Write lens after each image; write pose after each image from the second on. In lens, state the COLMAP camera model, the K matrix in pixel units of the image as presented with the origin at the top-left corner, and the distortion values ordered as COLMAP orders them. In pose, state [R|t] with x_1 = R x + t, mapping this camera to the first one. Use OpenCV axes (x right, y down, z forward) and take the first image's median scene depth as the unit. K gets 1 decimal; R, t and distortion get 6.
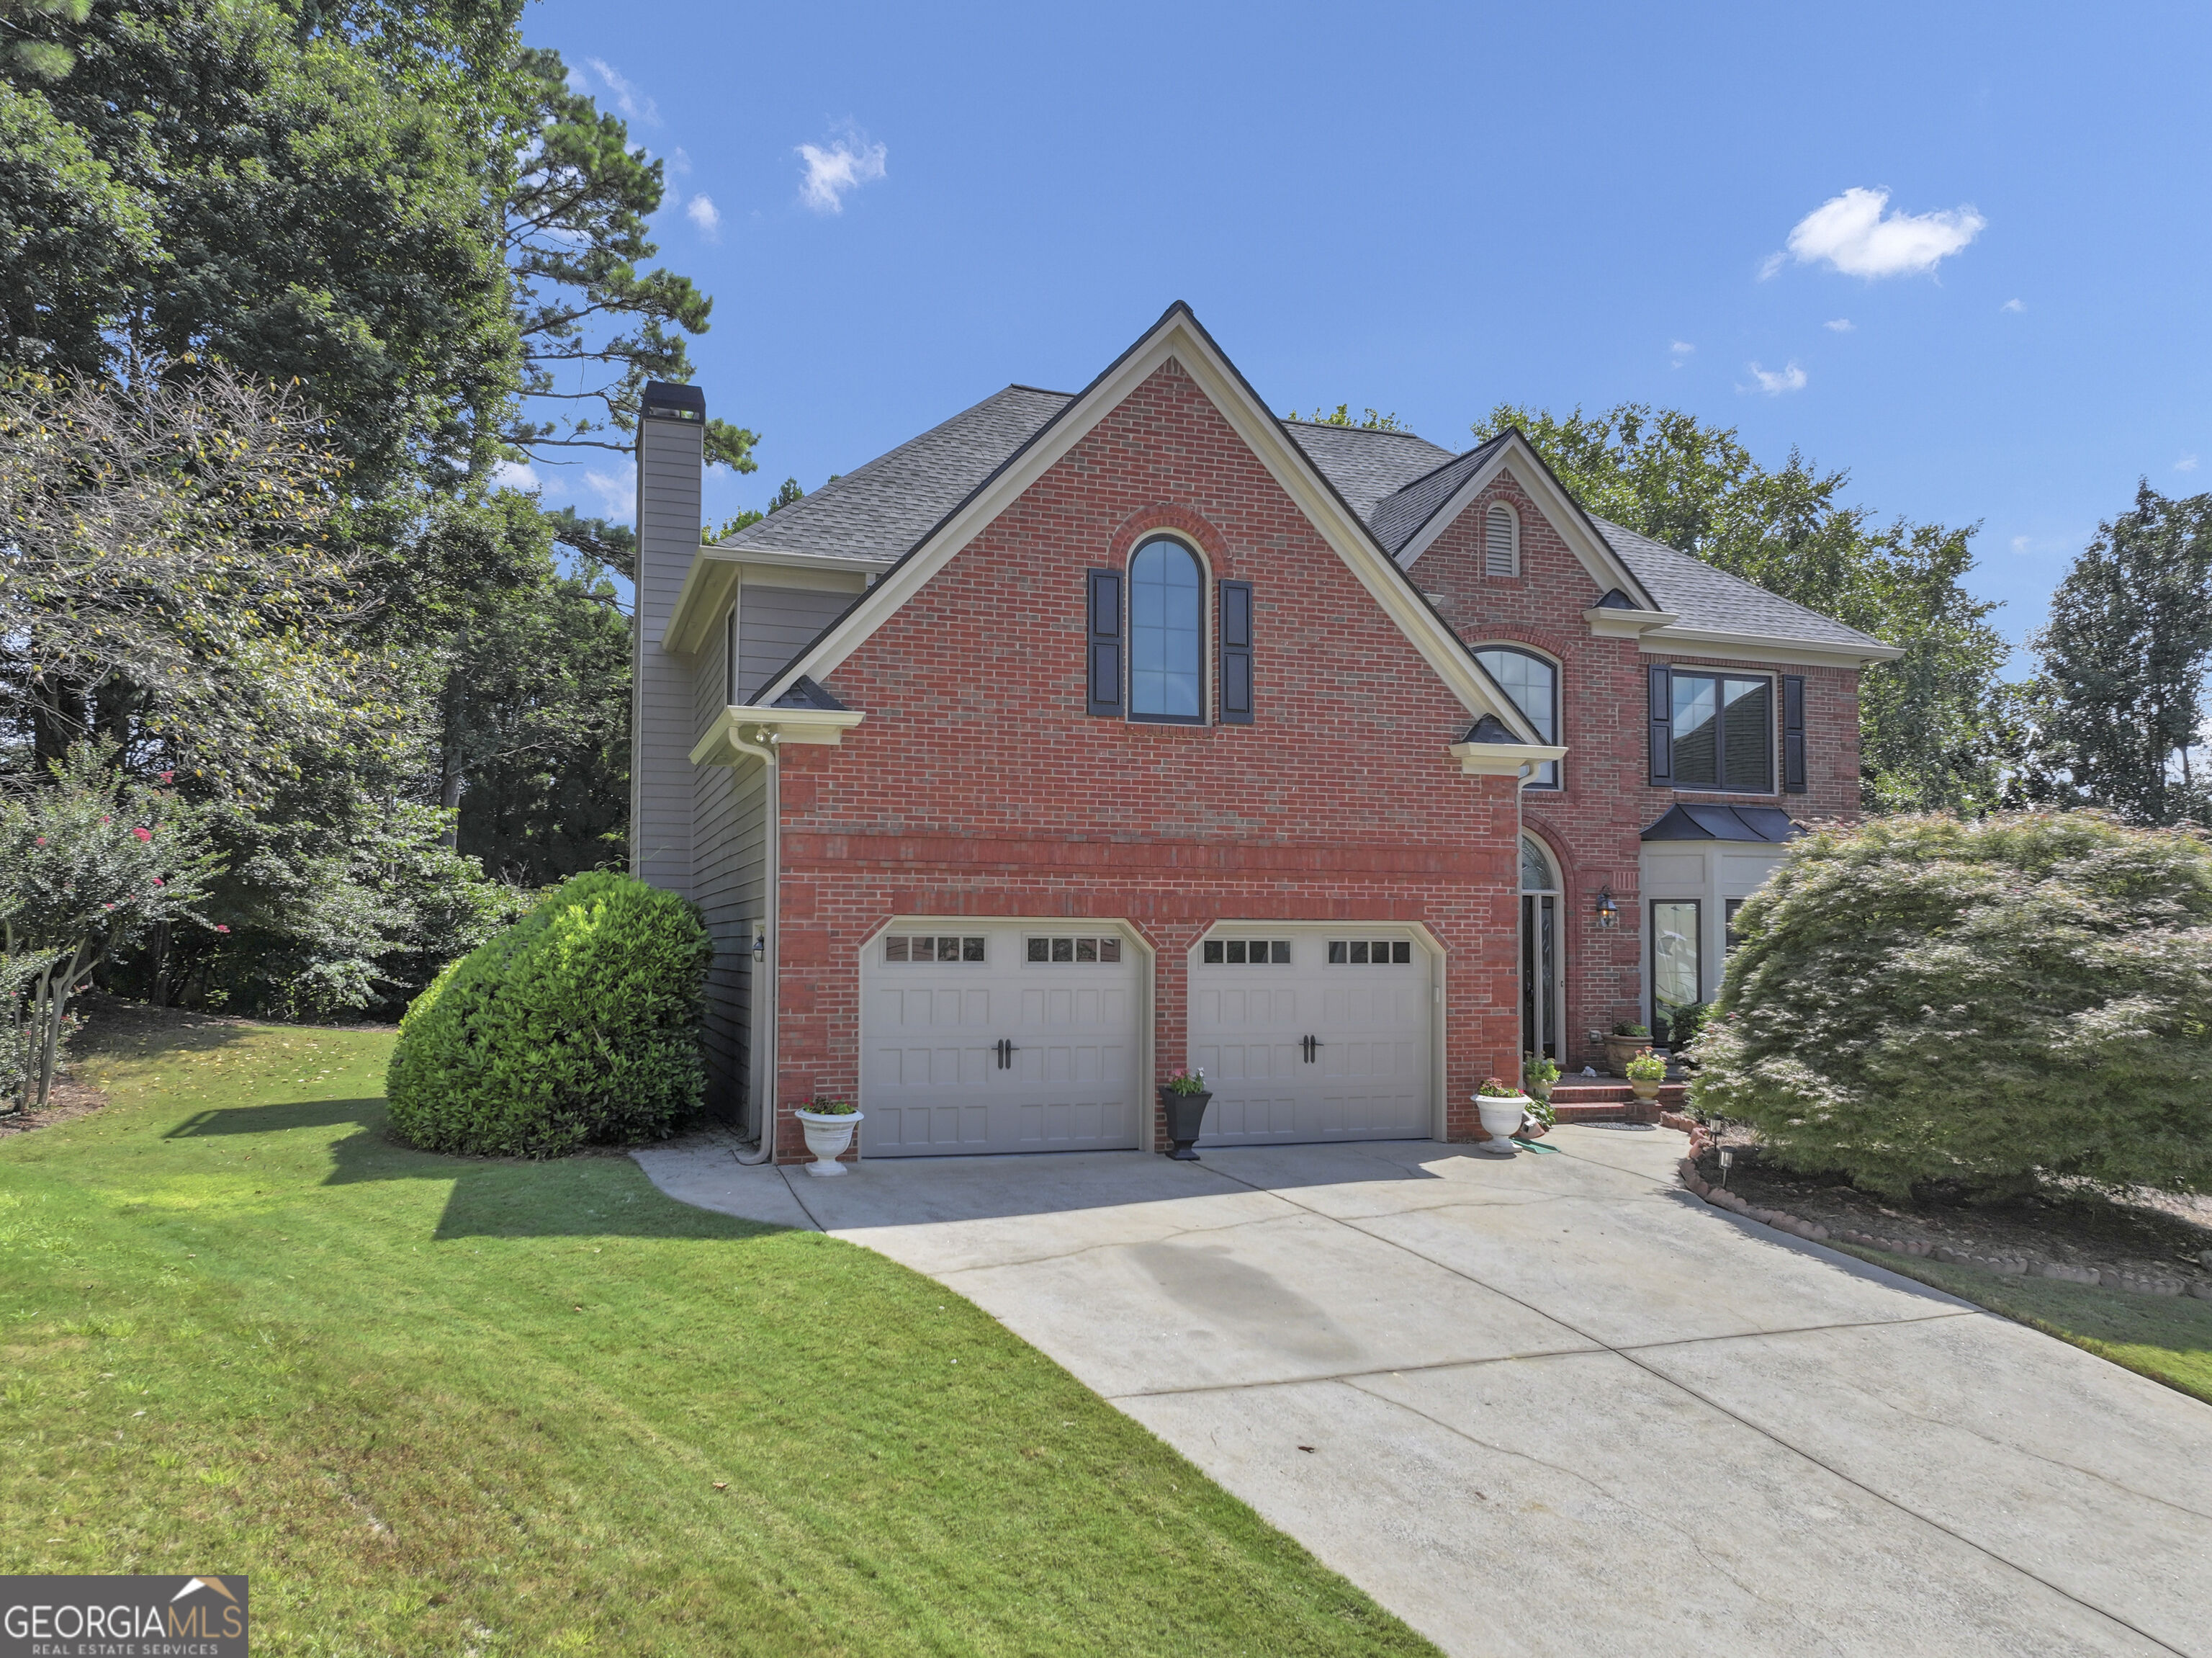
lens RADIAL K [[1589.1, 0, 1097.5], [0, 1589.1, 893.1], [0, 0, 1]] dist [-0.005946, 0.001410]
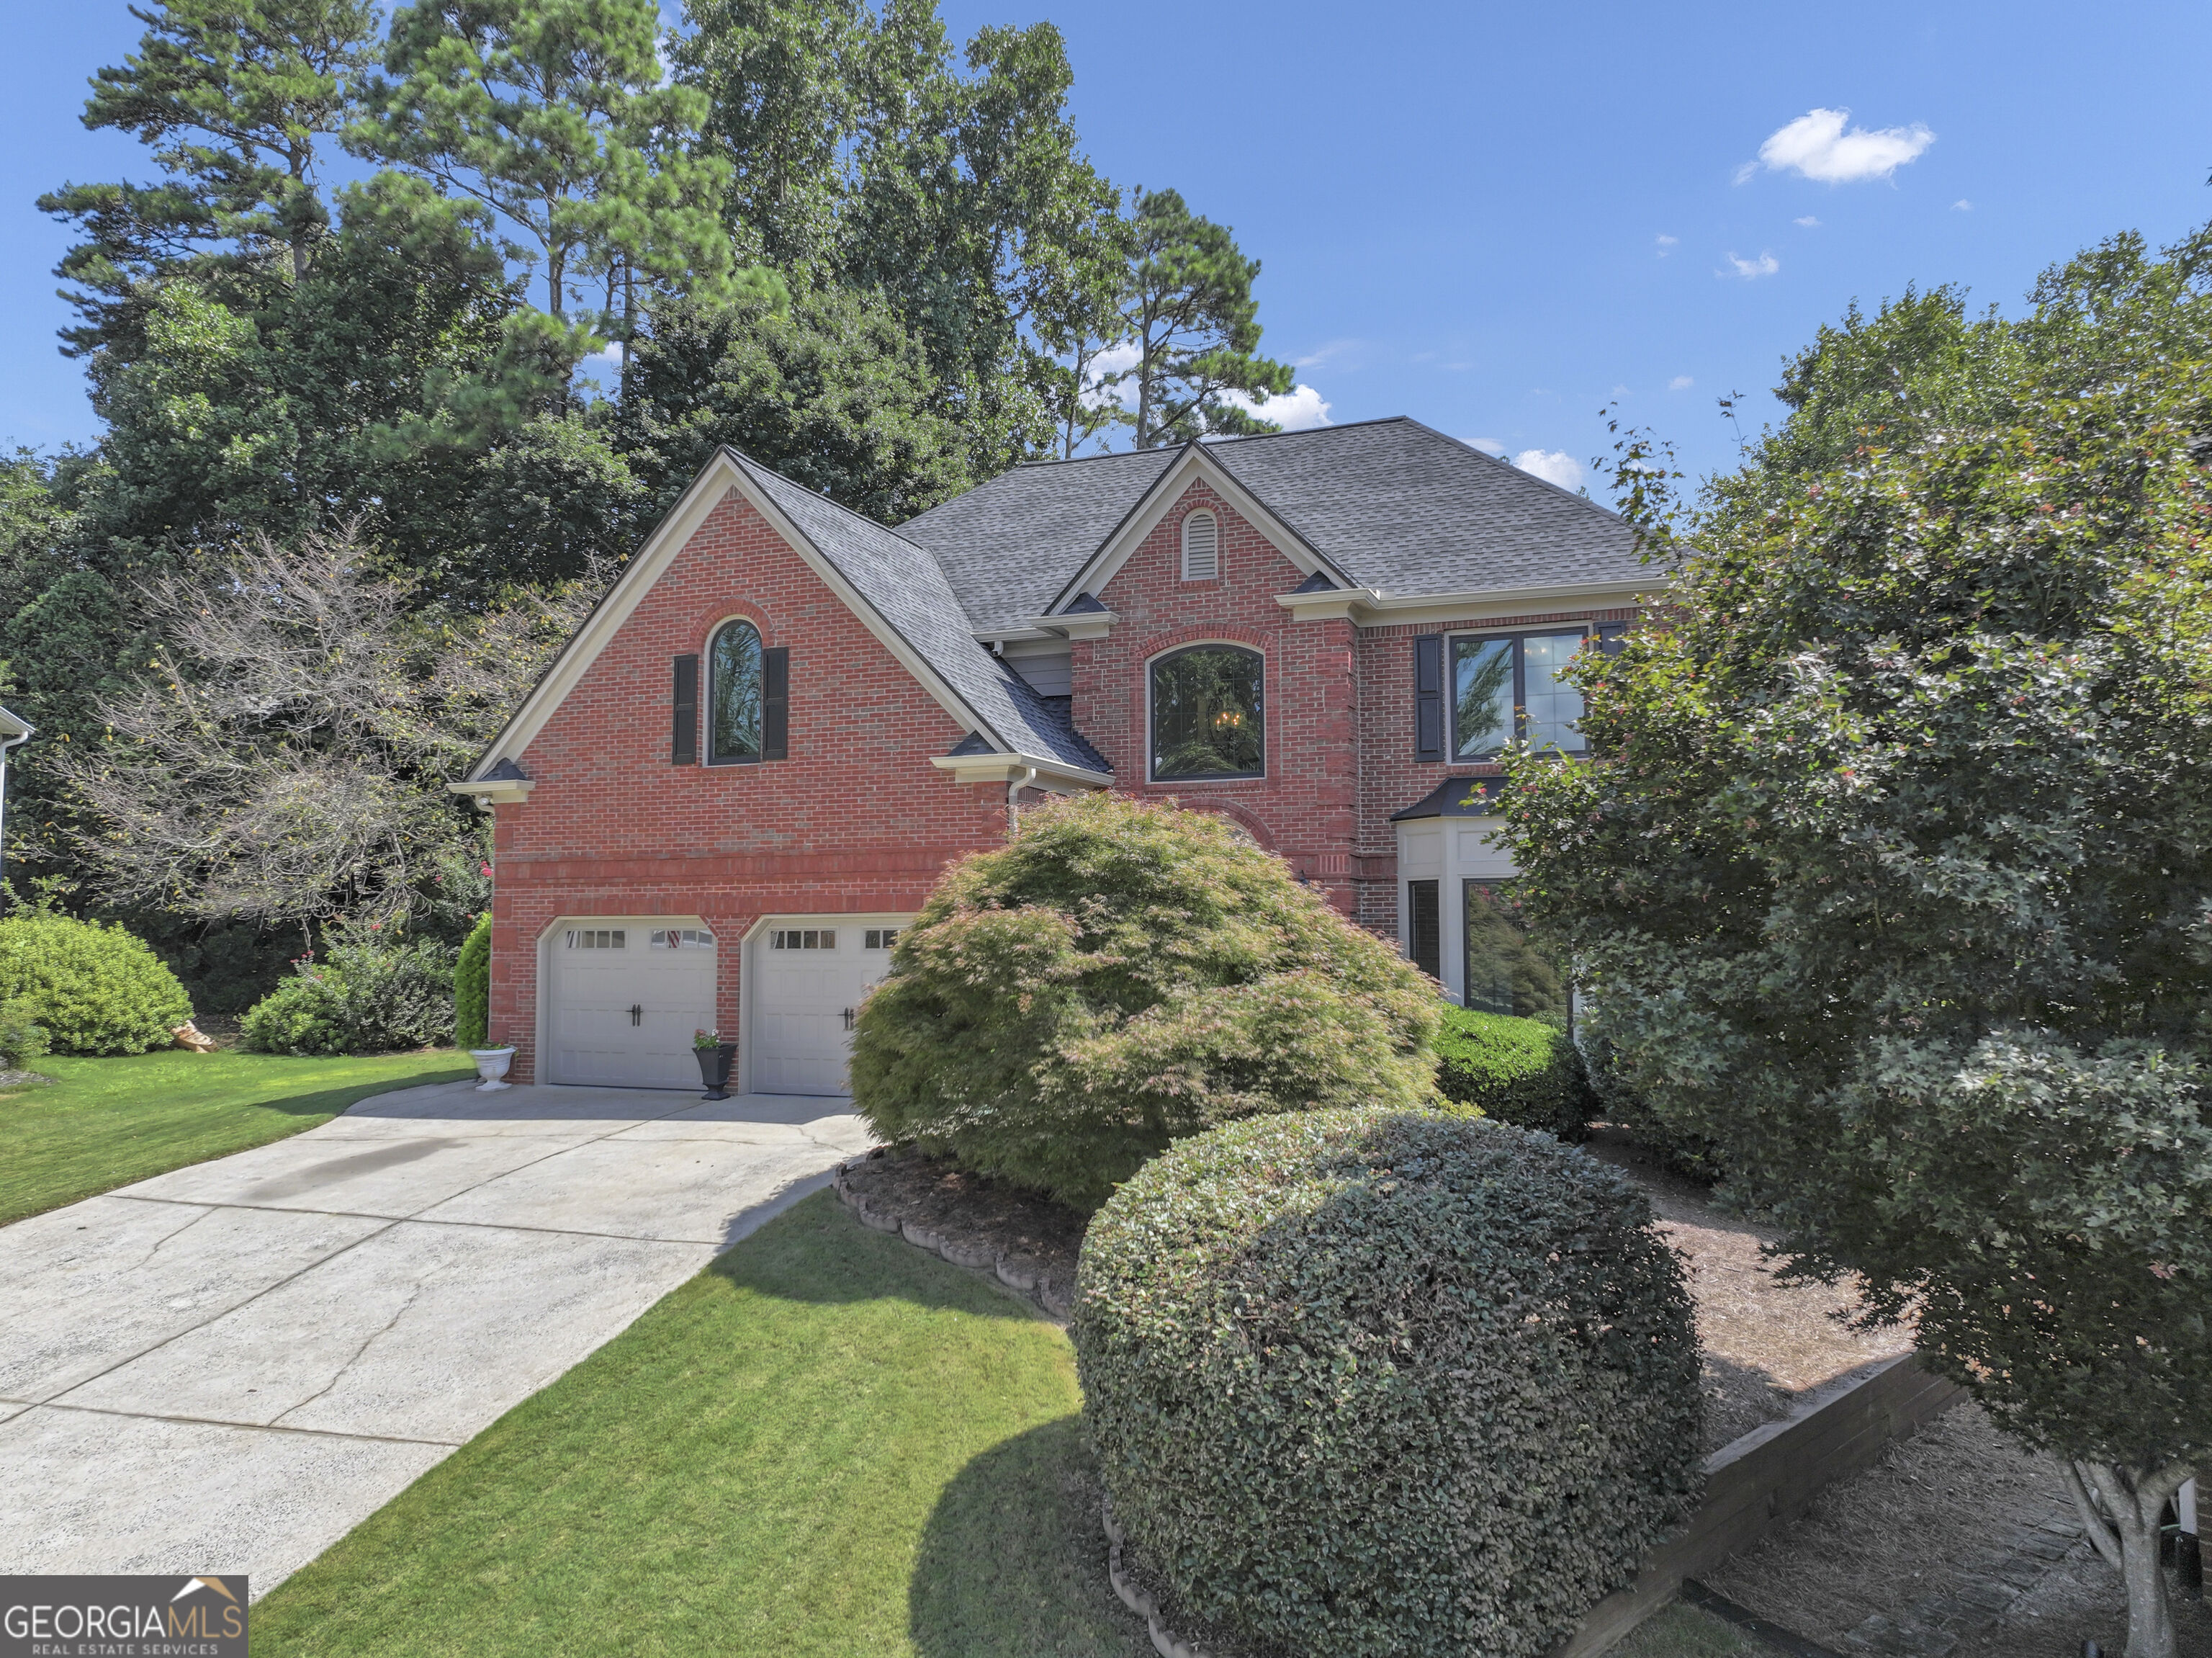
lens RADIAL K [[1566.9, 0, 1092.0], [0, 1566.9, 834.5], [0, 0, 1]] dist [-0.024295, 0.056423]
pose [[0.760647, -0.050551, -0.647194, 1.099797], [0.028725, 0.998608, -0.044239, 0.015854], [0.648530, 0.015059, 0.761040, 0.214608]]
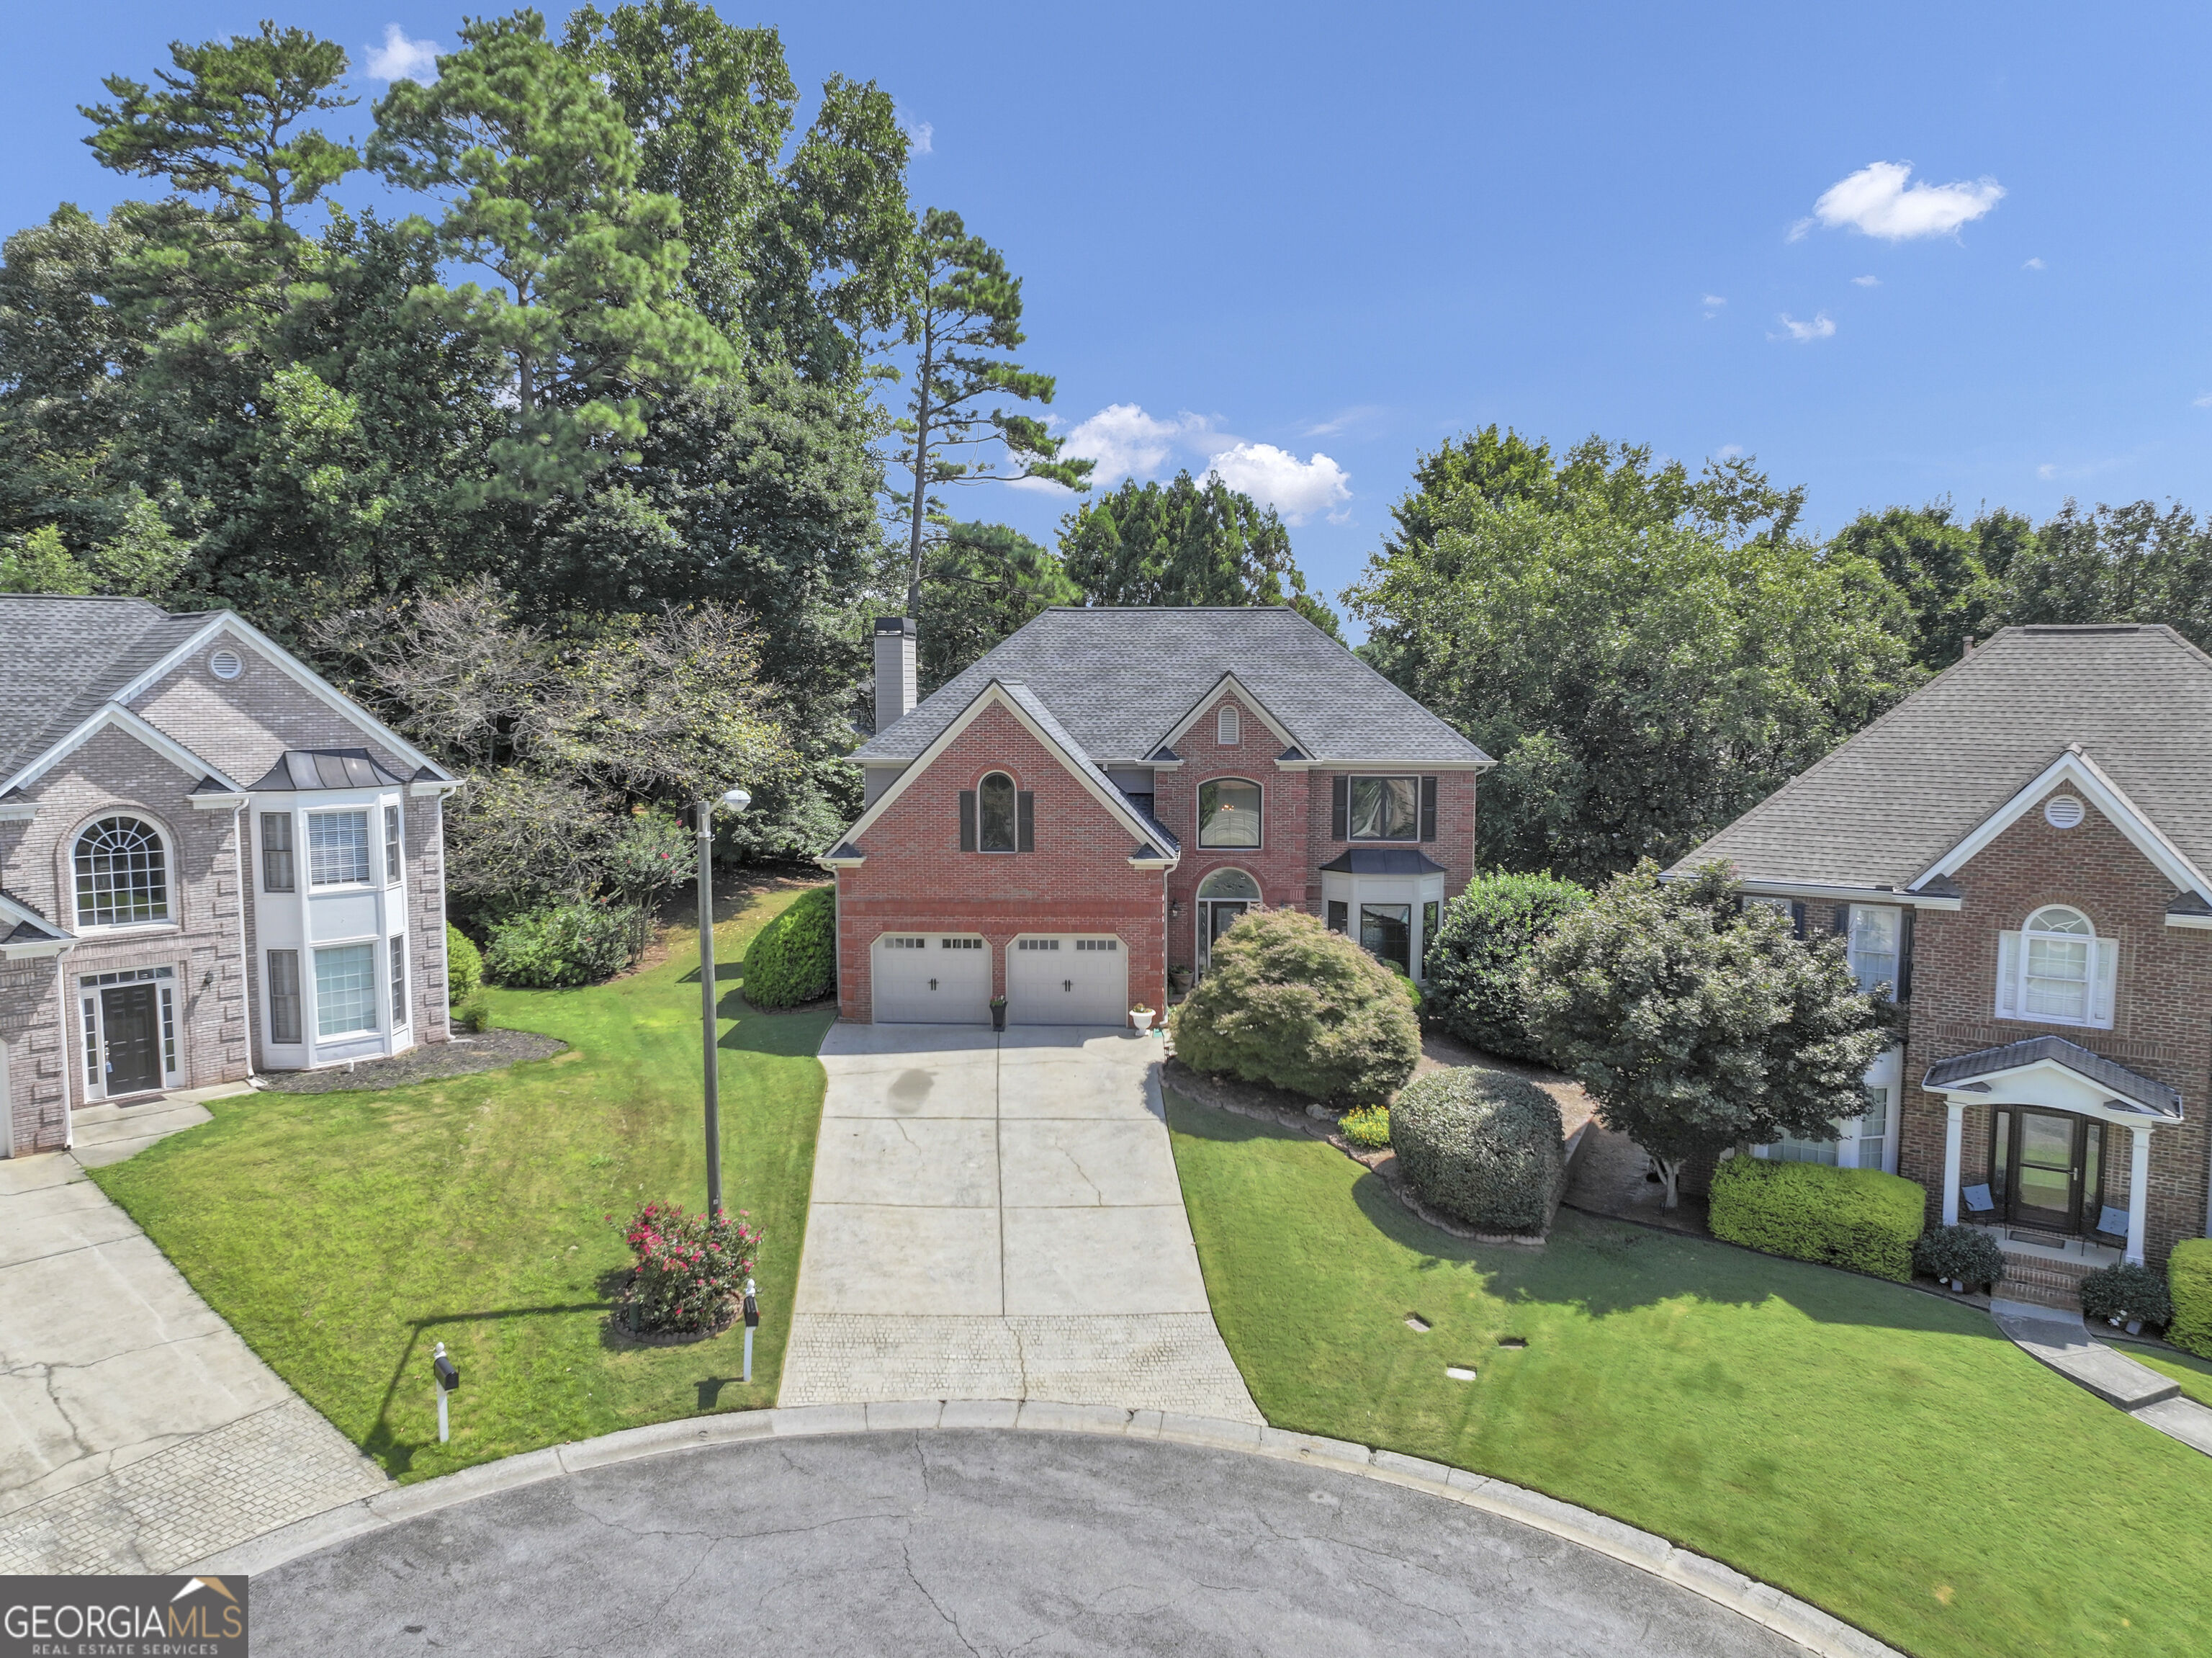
lens RADIAL K [[1555.0, 0, 1098.7], [0, 1555.0, 828.7], [0, 0, 1]] dist [-0.011984, 0.011303]
pose [[0.927581, 0.029585, -0.372450, 1.062497], [0.018001, 0.992164, 0.123641, -0.430402], [0.373189, -0.121391, 0.919779, -1.102435]]
